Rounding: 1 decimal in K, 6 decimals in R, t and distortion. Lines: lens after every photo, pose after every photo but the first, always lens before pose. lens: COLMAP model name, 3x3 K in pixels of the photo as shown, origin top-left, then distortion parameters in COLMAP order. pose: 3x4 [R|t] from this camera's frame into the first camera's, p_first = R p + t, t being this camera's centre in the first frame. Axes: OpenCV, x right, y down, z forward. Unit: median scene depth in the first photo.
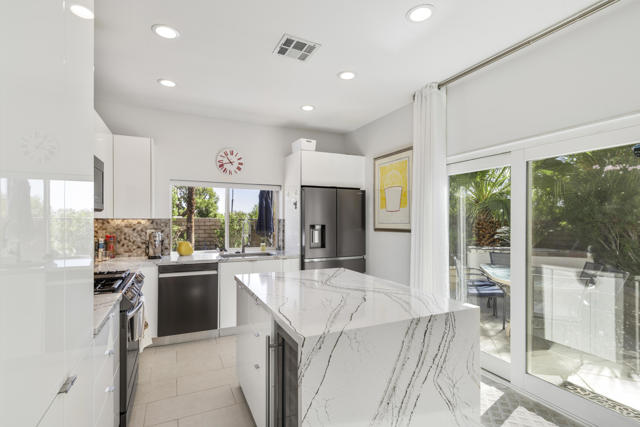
lens RADIAL K [[311.4, 0, 320.1], [0, 311.4, 215.8], [0, 0, 1]] dist [-0.004948, -0.000651]
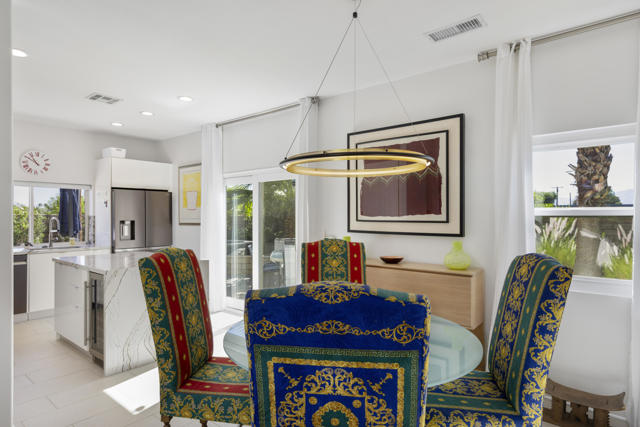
lens RADIAL K [[340.8, 0, 302.3], [0, 340.8, 216.1], [0, 0, 1]] dist [0.001331, 0.000534]
pose [[0.907181, -0.002281, 0.420734, 0.050058], [-0.002595, 0.999936, 0.011016, -0.004719], [-0.420732, -0.011085, 0.907117, -0.463287]]
